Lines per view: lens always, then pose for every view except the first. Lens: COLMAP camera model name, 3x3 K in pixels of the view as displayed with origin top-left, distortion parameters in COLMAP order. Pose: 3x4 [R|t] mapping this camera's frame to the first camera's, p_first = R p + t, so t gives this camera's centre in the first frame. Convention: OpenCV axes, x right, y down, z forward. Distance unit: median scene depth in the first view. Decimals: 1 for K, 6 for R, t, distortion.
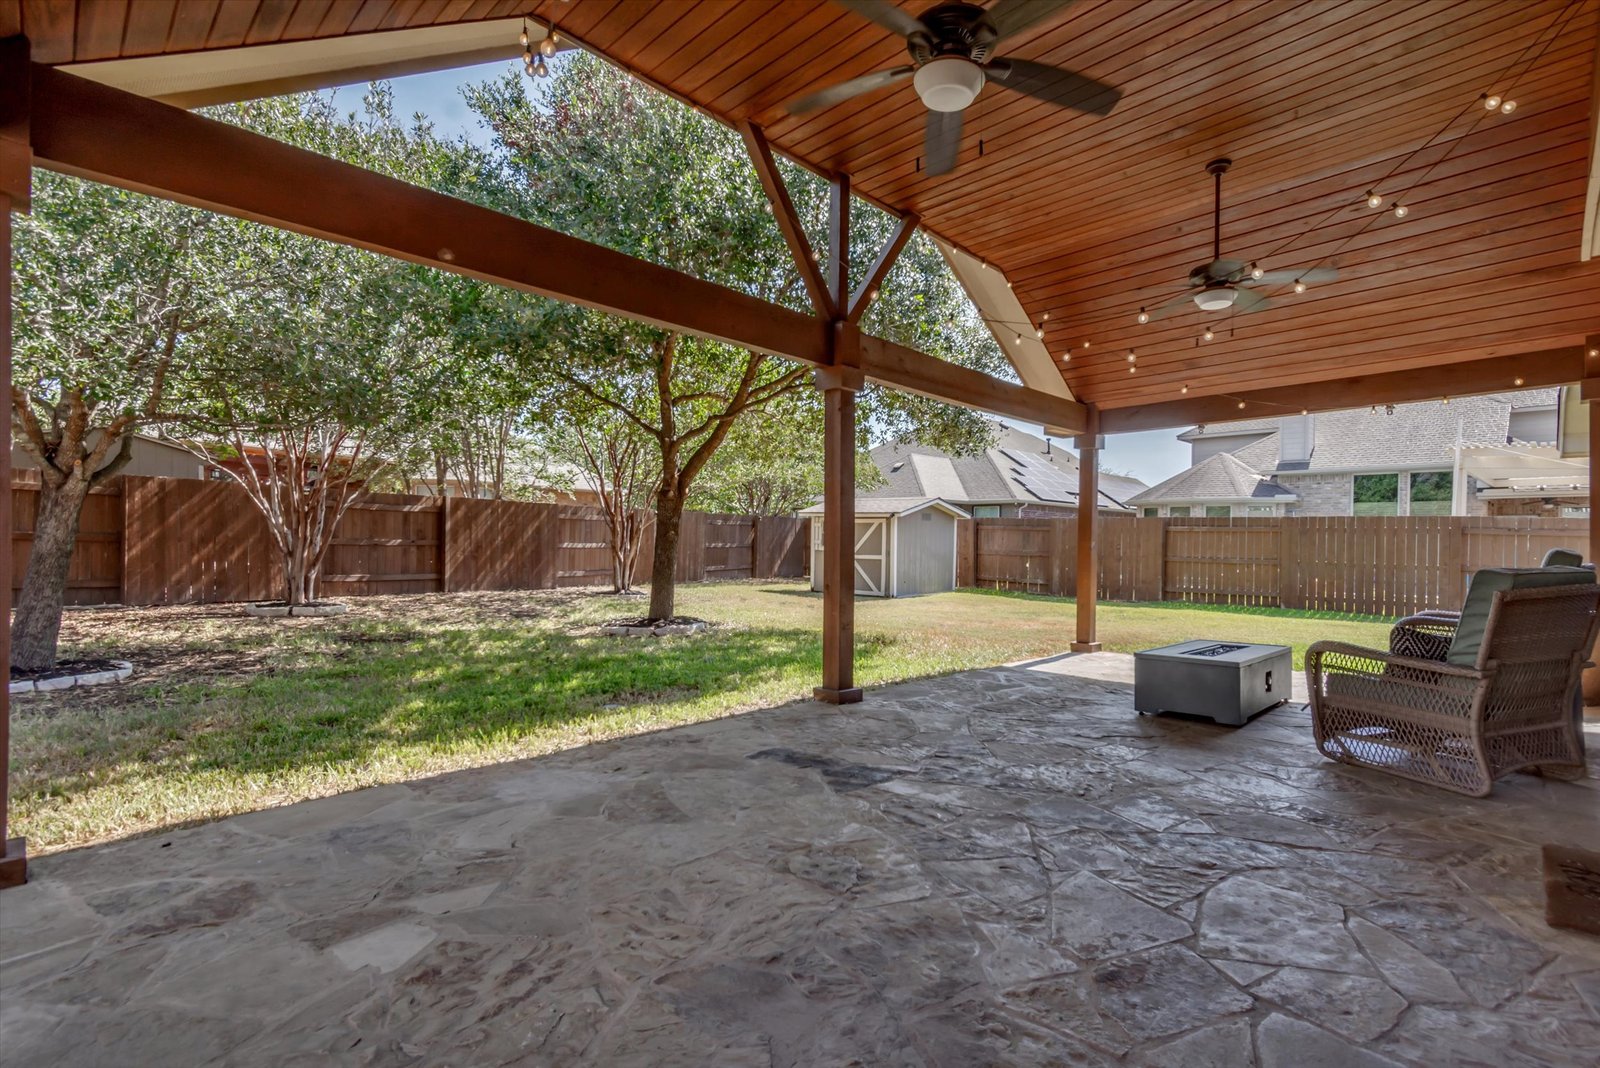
lens RADIAL K [[755.0, 0, 810.2], [0, 755.0, 556.0], [0, 0, 1]] dist [0.002370, 0.000451]
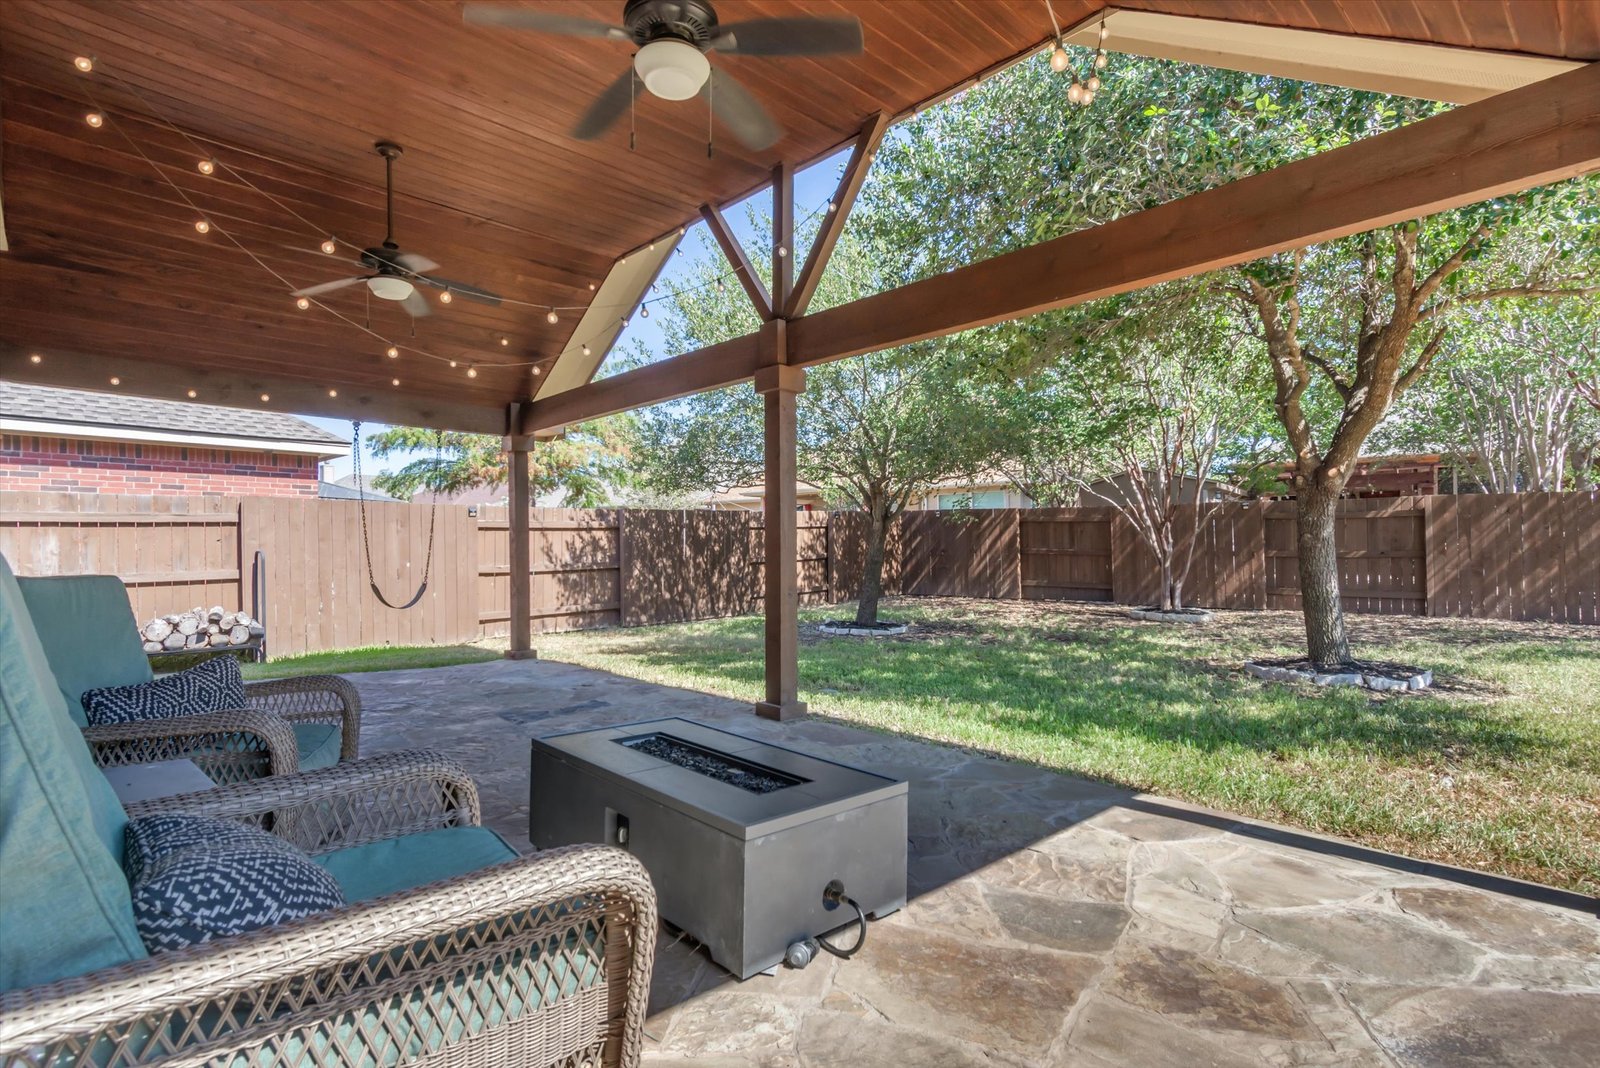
lens RADIAL K [[755.0, 0, 810.2], [0, 755.0, 556.0], [0, 0, 1]] dist [0.002370, 0.000451]
pose [[-0.061770, -0.006217, -0.998071, 0.361343], [-0.009594, 0.999938, -0.005635, -0.004181], [0.998044, 0.009227, -0.061826, 0.405840]]
